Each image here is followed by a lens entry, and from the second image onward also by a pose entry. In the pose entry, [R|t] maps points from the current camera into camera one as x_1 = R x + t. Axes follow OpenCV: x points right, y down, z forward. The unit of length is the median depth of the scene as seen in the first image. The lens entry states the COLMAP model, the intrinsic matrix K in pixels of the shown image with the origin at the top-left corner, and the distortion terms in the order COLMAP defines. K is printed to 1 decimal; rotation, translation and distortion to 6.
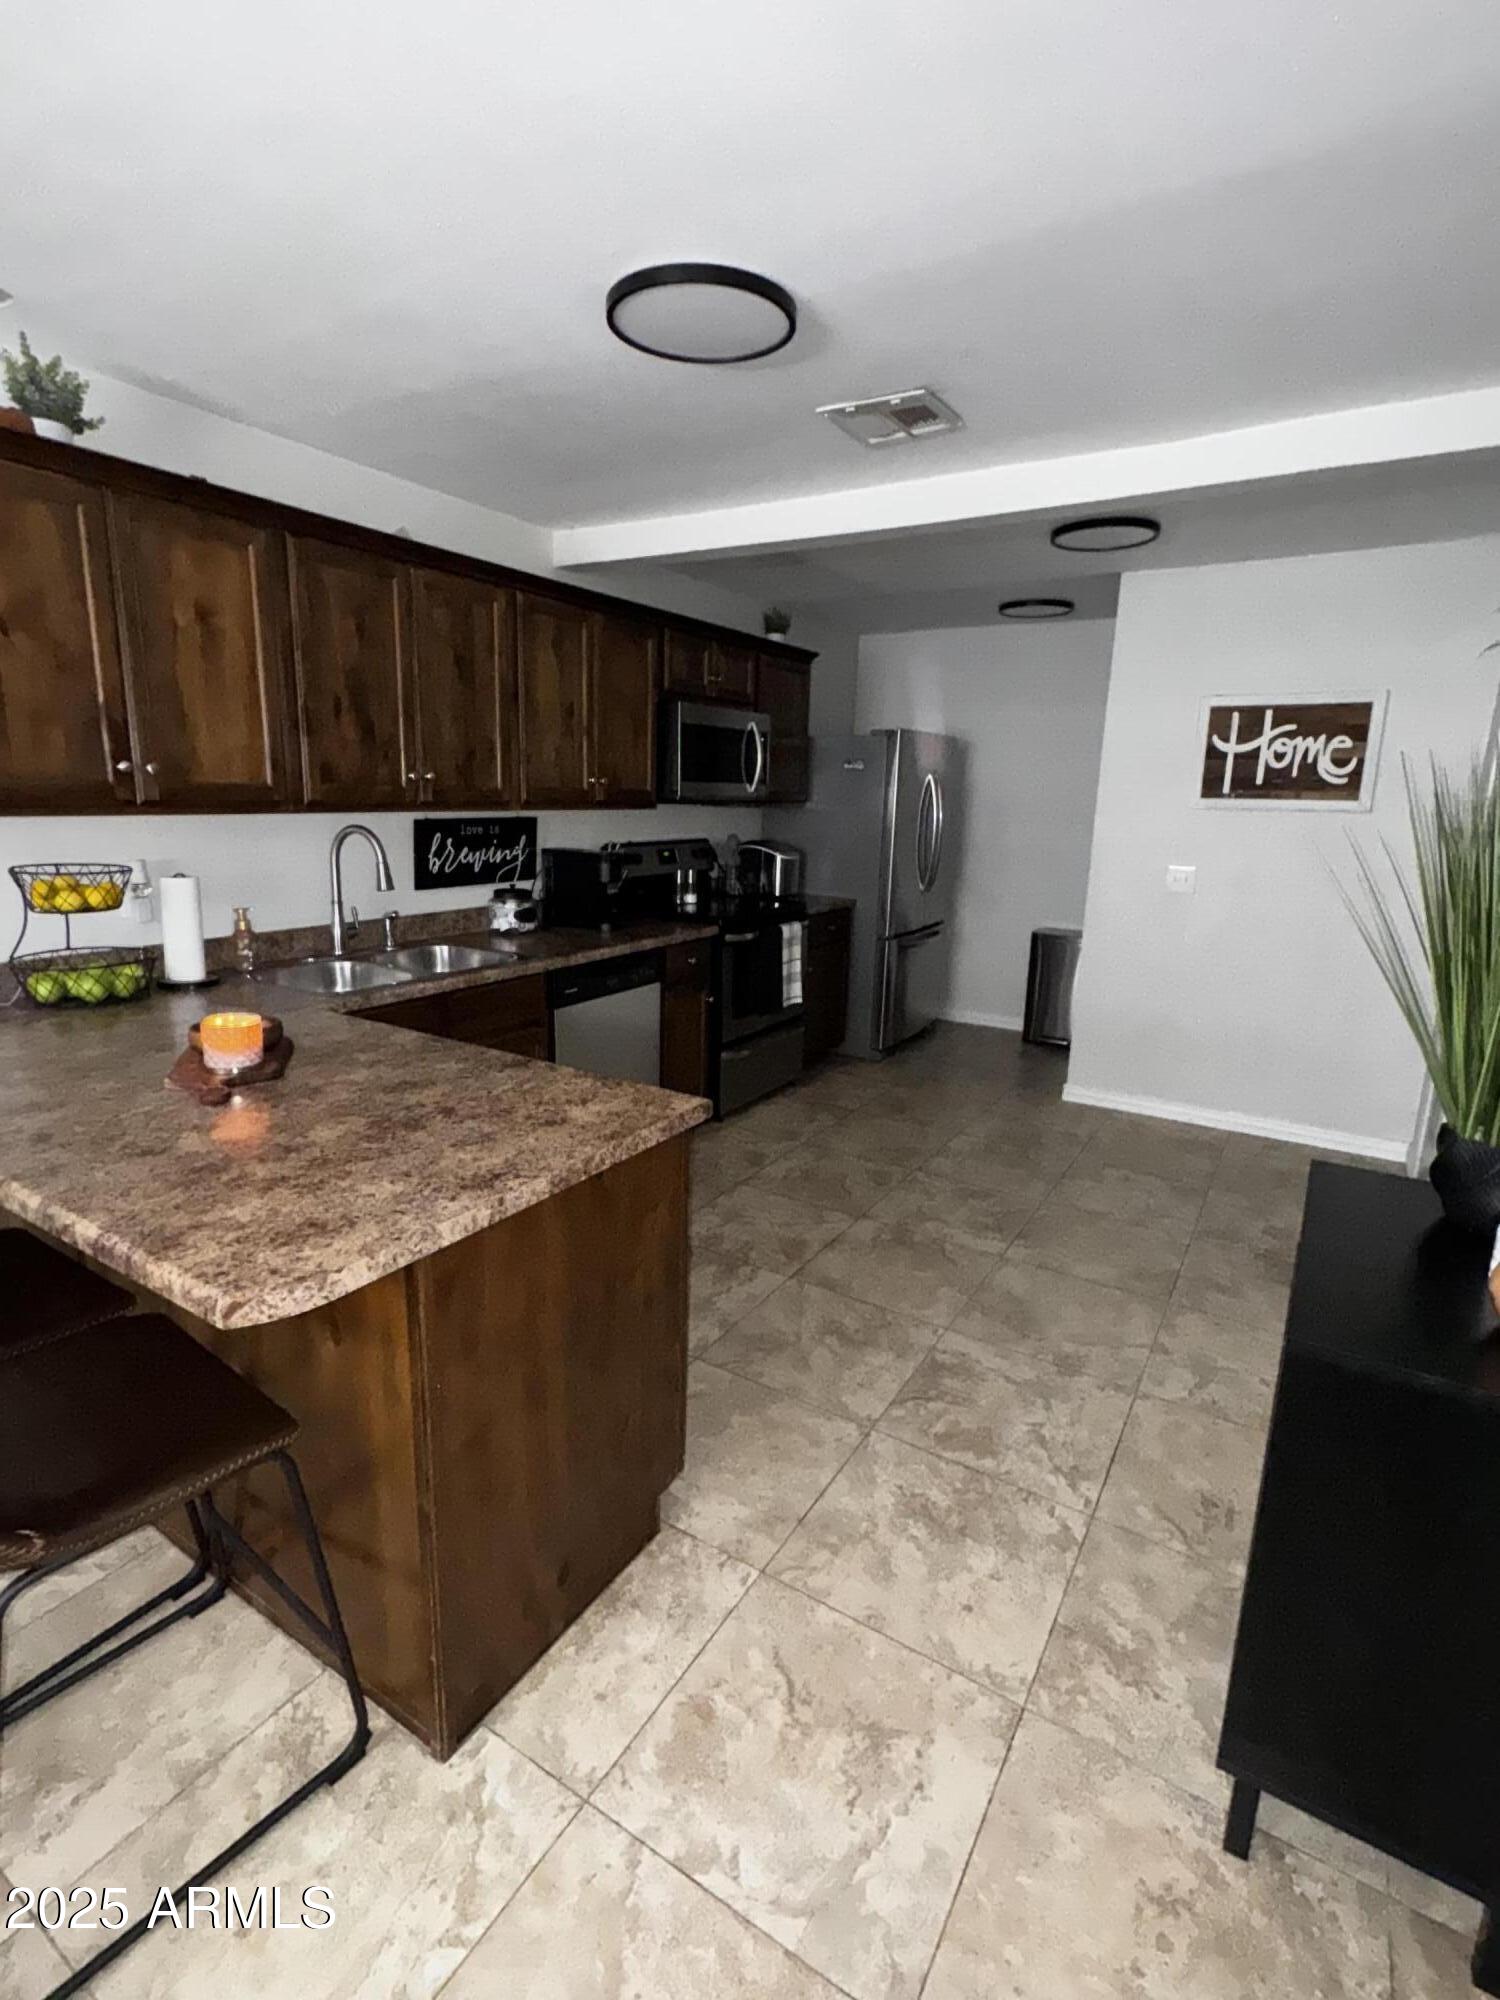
lens RADIAL K [[977.5, 0, 750.0], [0, 977.5, 1000.0], [0, 0, 1]] dist [0.000009, 0.001025]
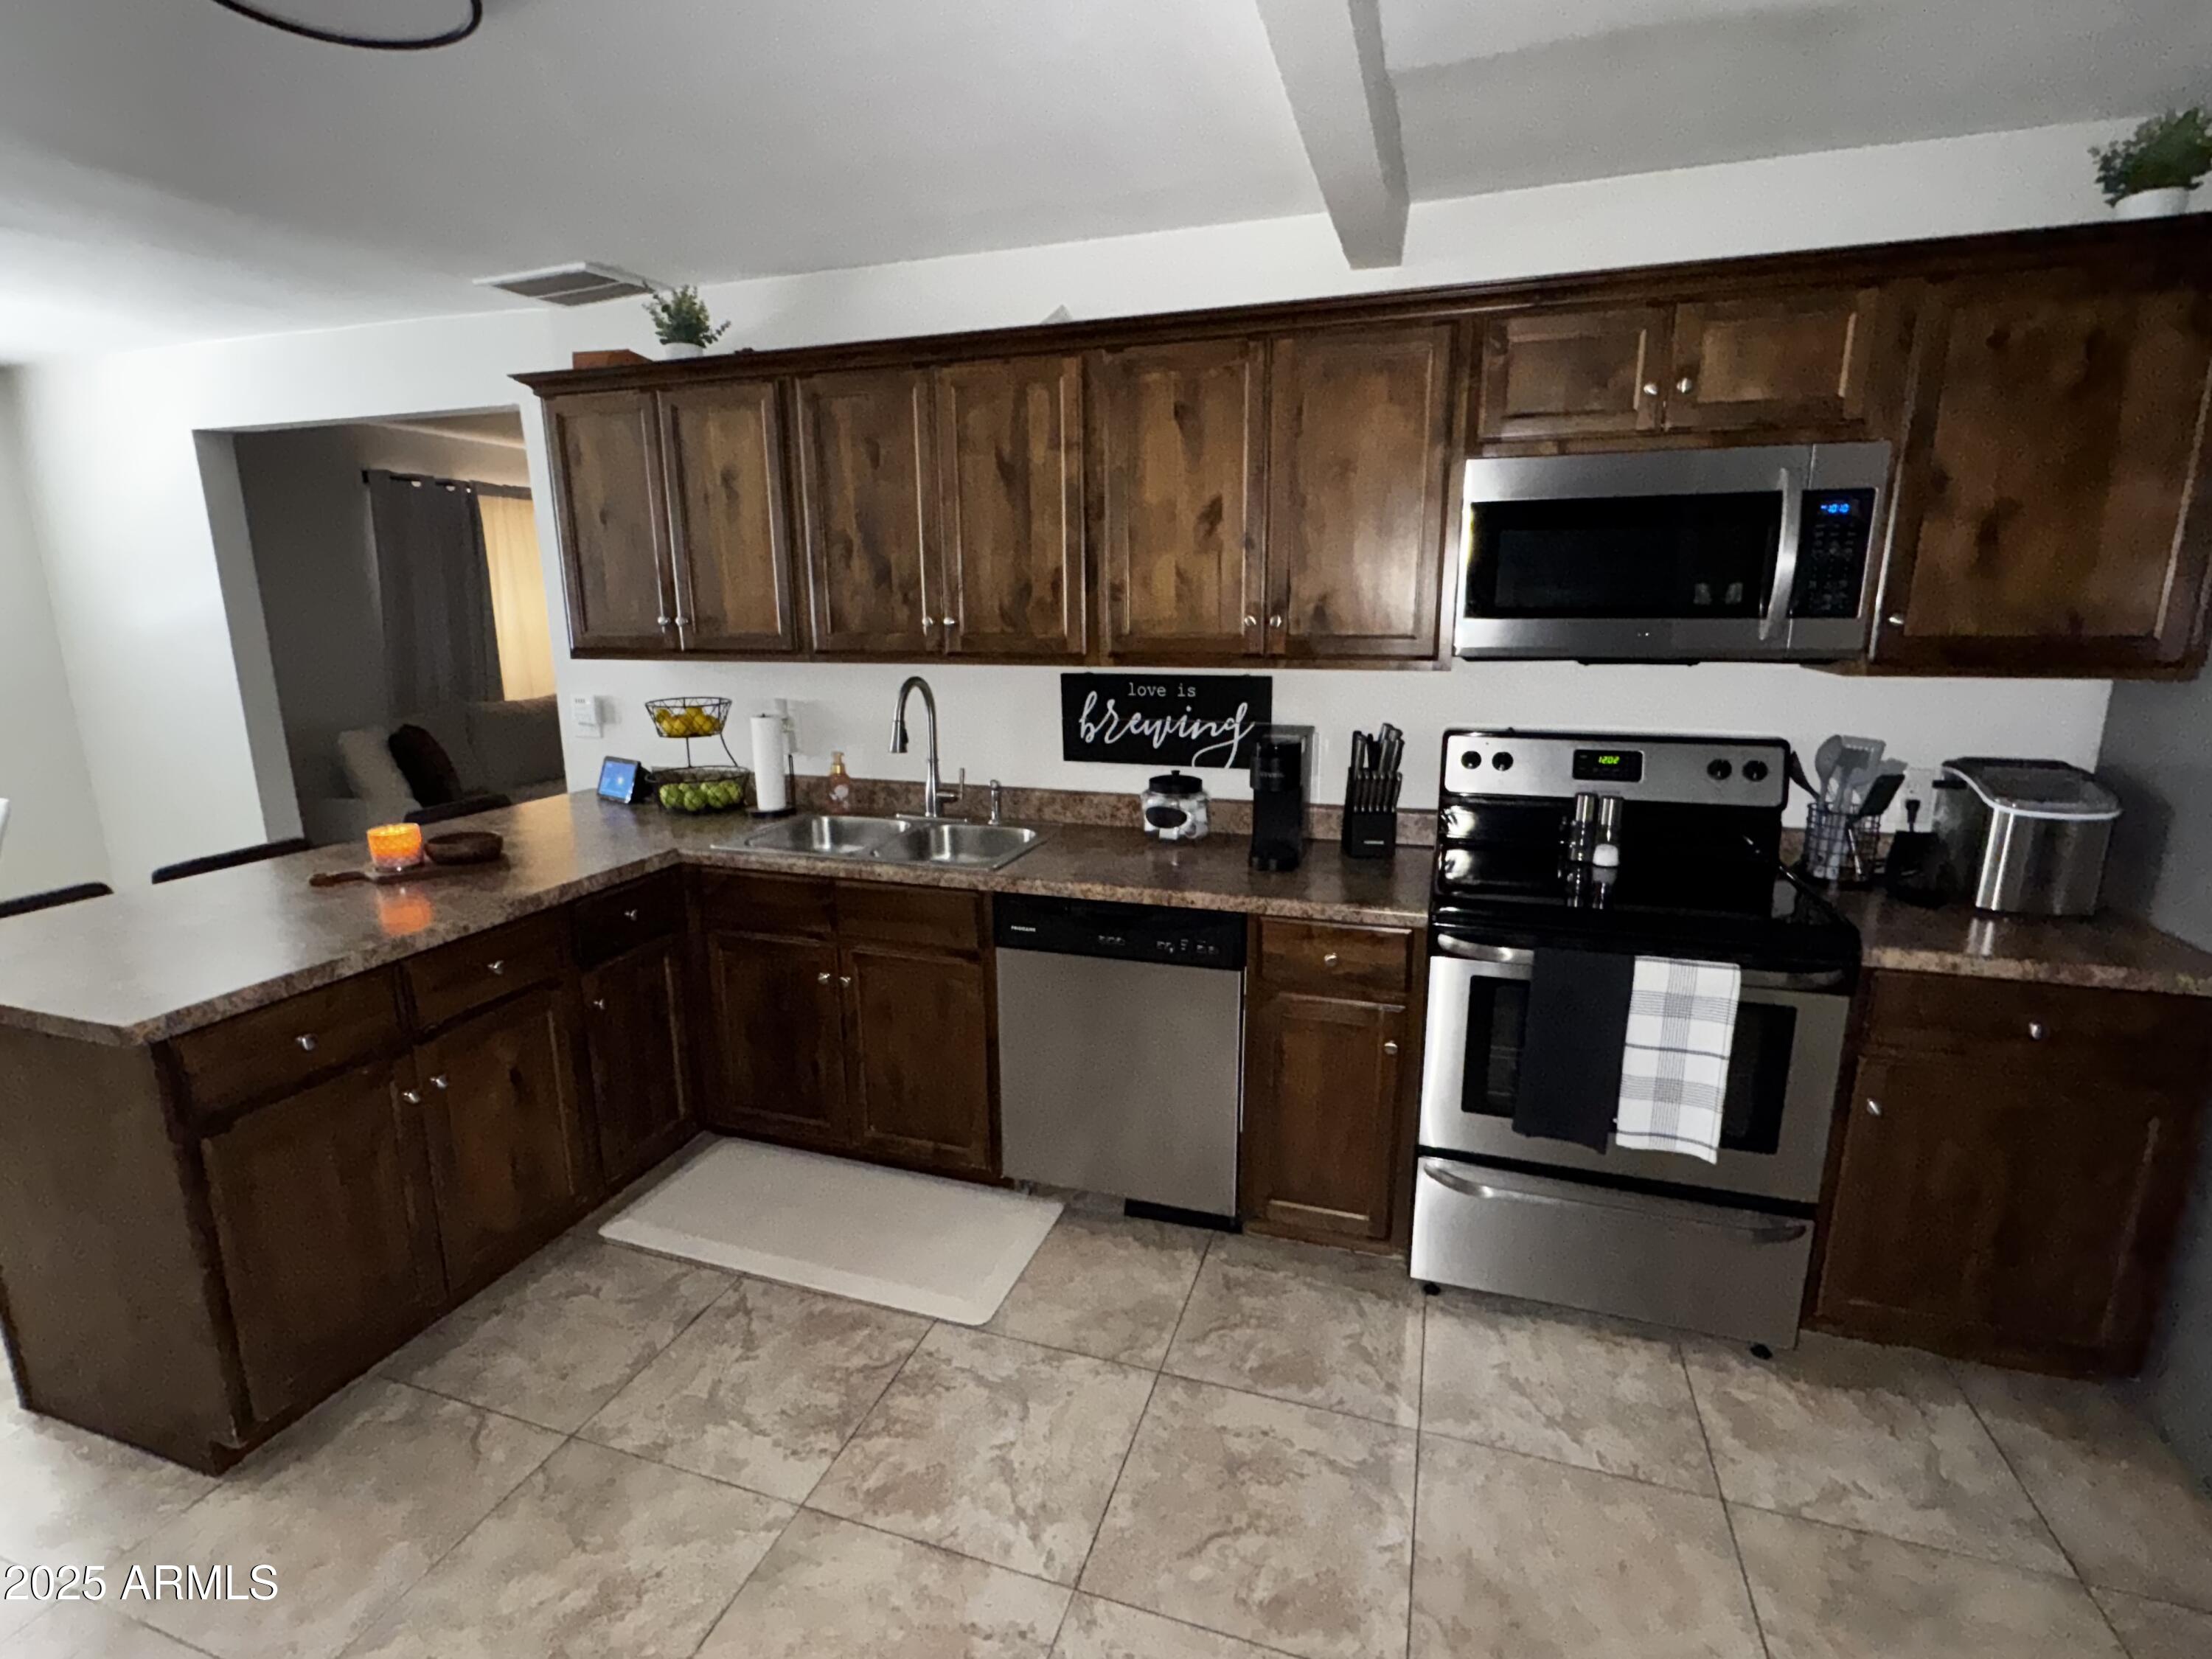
lens RADIAL K [[1081.1, 0, 1106.0], [0, 1081.1, 829.5], [0, 0, 1]] dist [0.000009, 0.001025]
pose [[0.205672, 0.178377, -0.962227, 0.521300], [-0.196502, 0.970750, 0.137956, -0.184170], [0.958690, 0.160706, 0.234707, 0.823793]]
